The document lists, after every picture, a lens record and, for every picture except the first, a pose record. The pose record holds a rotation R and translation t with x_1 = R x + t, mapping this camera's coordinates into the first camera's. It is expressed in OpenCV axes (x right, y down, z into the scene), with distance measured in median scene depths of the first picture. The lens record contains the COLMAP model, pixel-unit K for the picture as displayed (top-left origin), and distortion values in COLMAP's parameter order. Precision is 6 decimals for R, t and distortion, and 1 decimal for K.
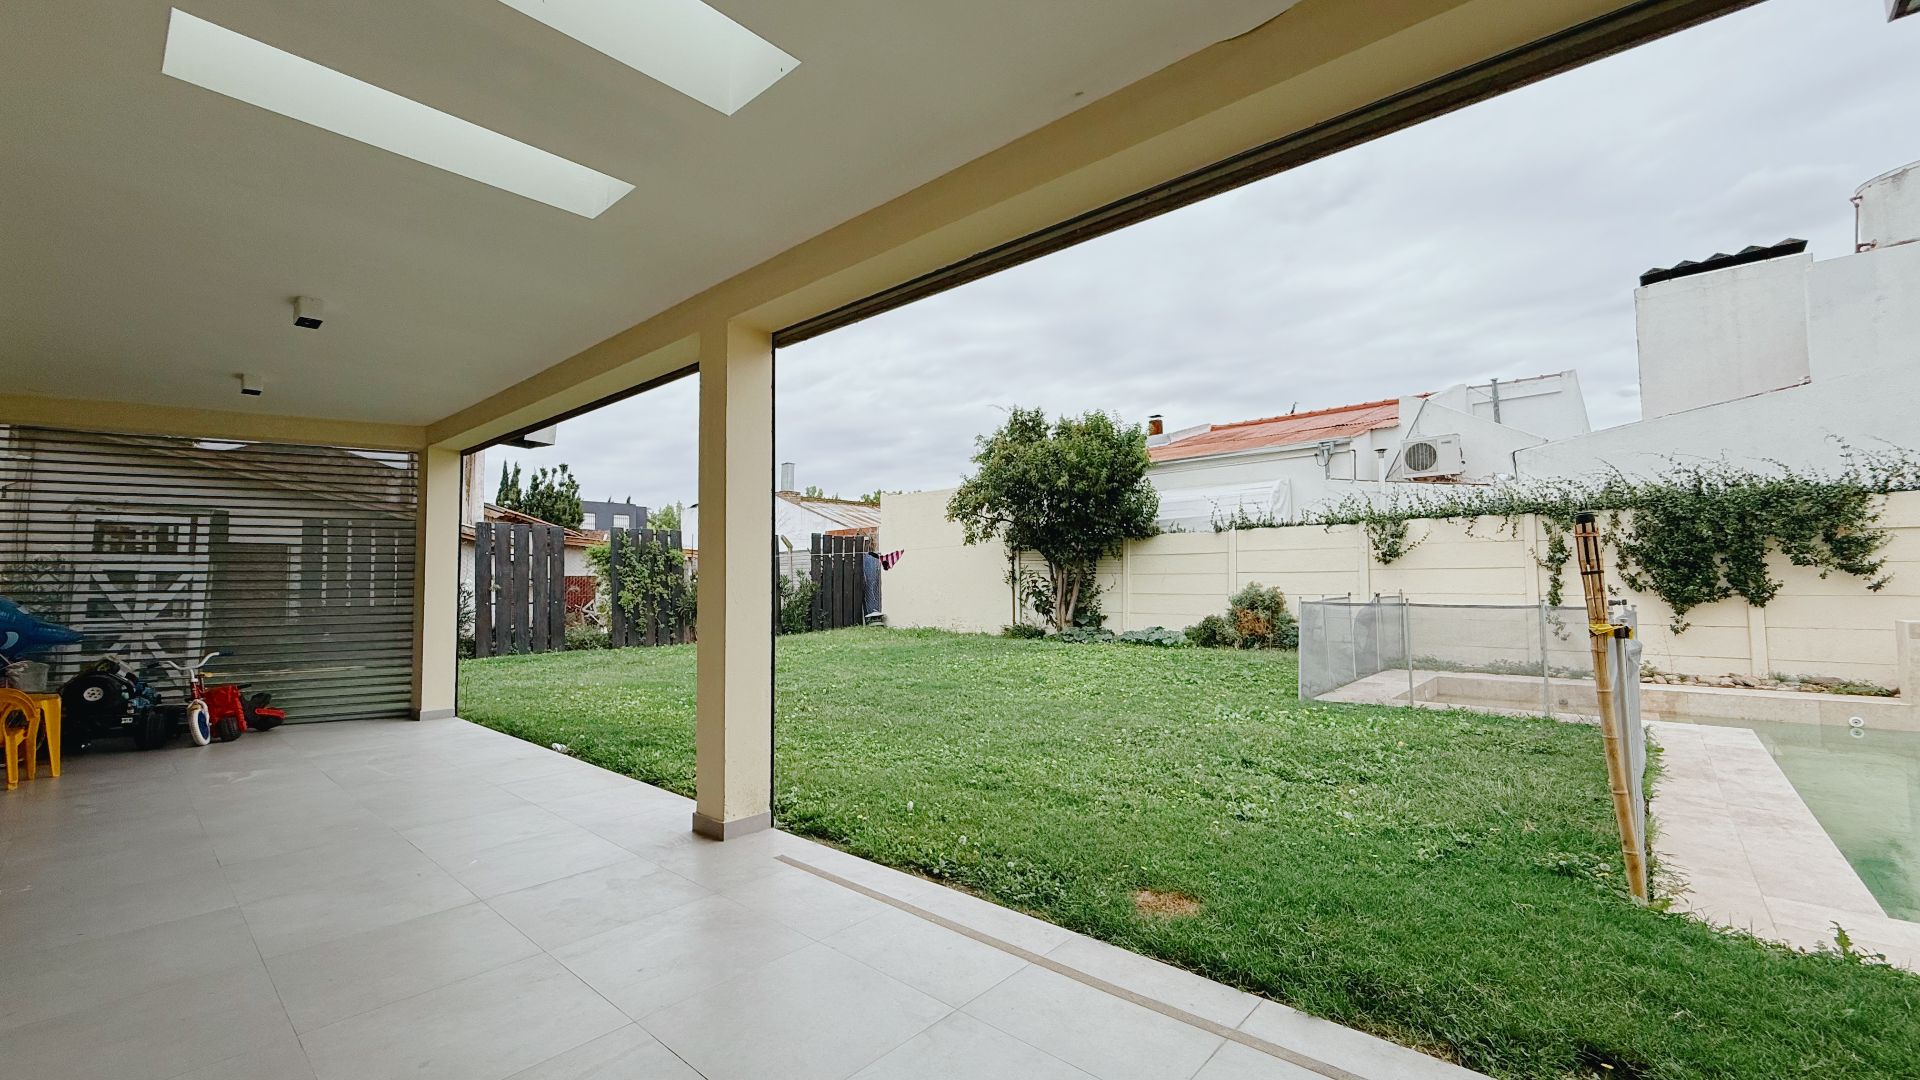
lens RADIAL K [[768.3, 0, 954.9], [0, 768.3, 539.4], [0, 0, 1]] dist [-0.001534, -0.000246]
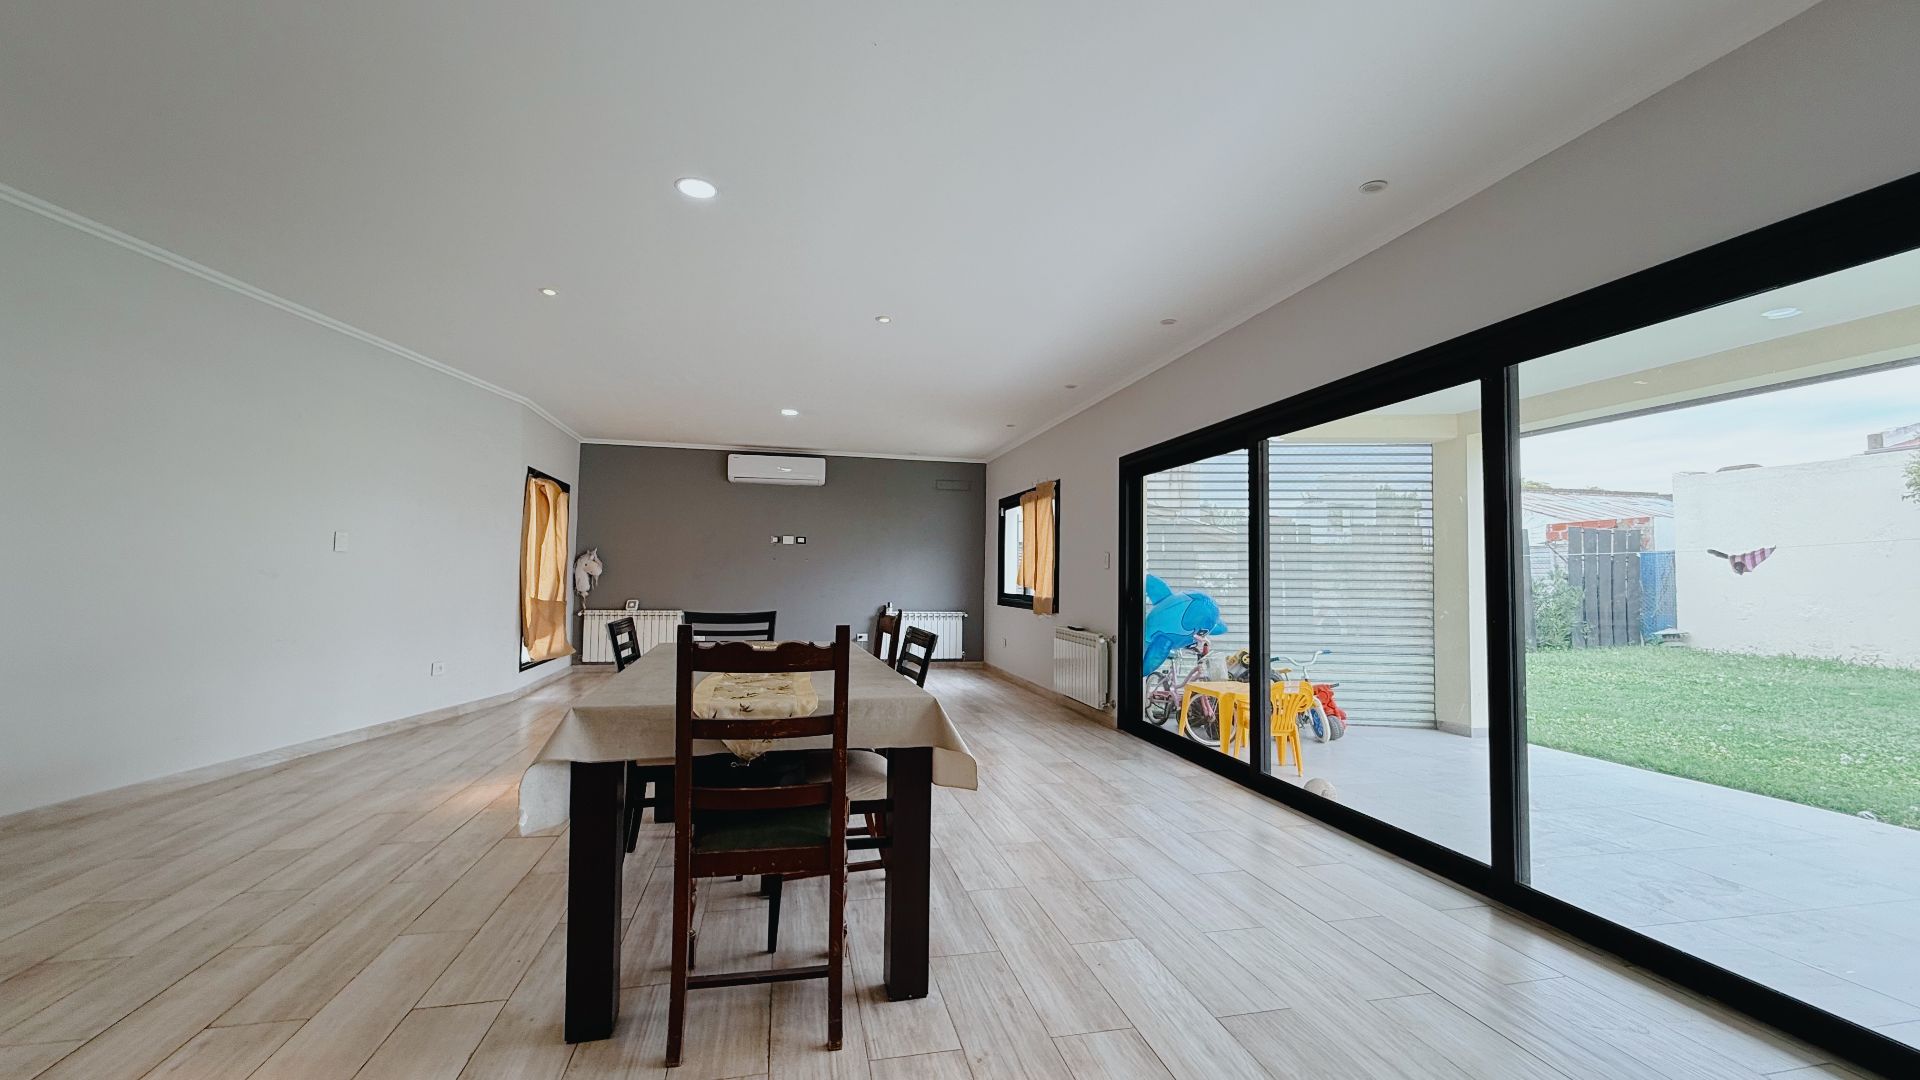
lens RADIAL K [[768.3, 0, 954.9], [0, 768.3, 539.4], [0, 0, 1]] dist [-0.001534, -0.000246]
pose [[0.812123, -0.008706, -0.583422, -0.275126], [0.010649, 0.999943, -0.000097, -0.001765], [0.583390, -0.006134, 0.812169, -0.035535]]
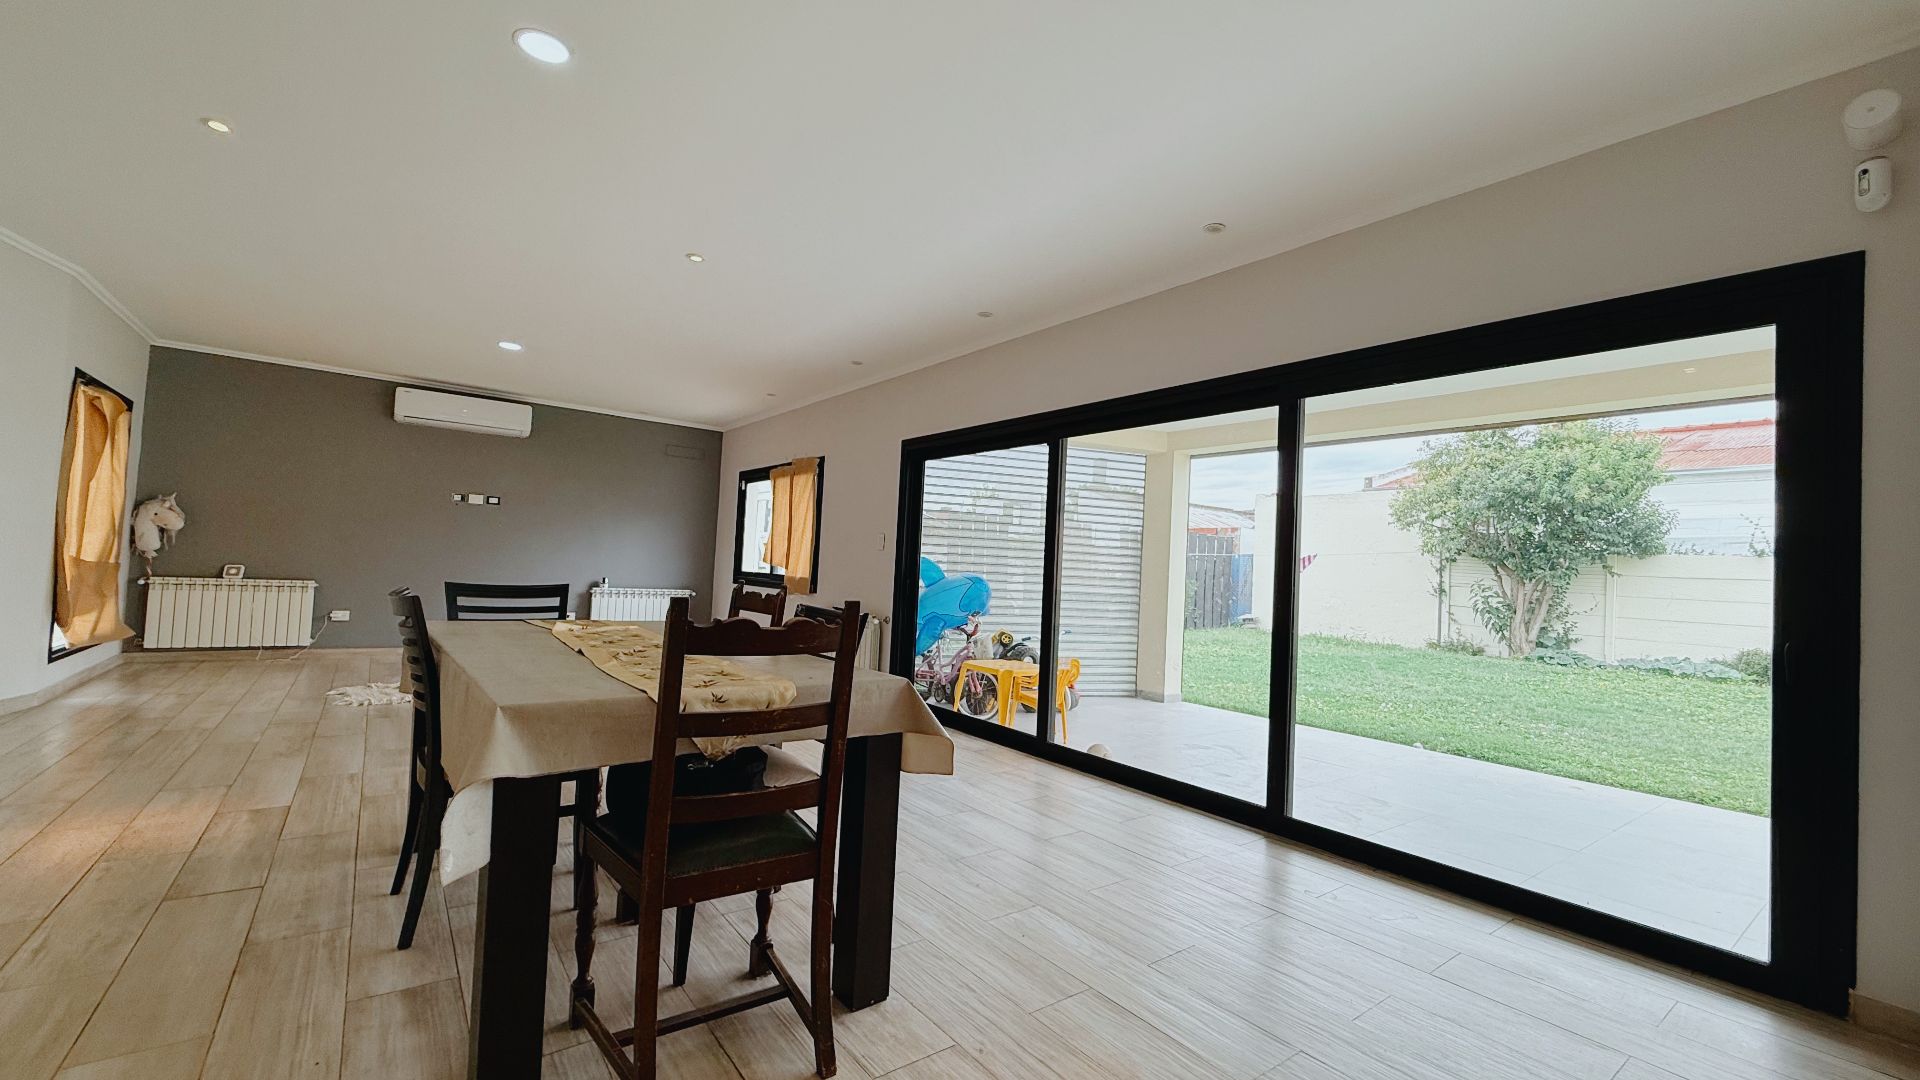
lens RADIAL K [[768.3, 0, 954.9], [0, 768.3, 539.4], [0, 0, 1]] dist [-0.001534, -0.000246]
pose [[0.978862, 0.049667, -0.198401, -0.328931], [-0.047491, 0.998748, 0.015715, 0.000792], [0.198933, -0.005960, 0.979995, -0.050861]]
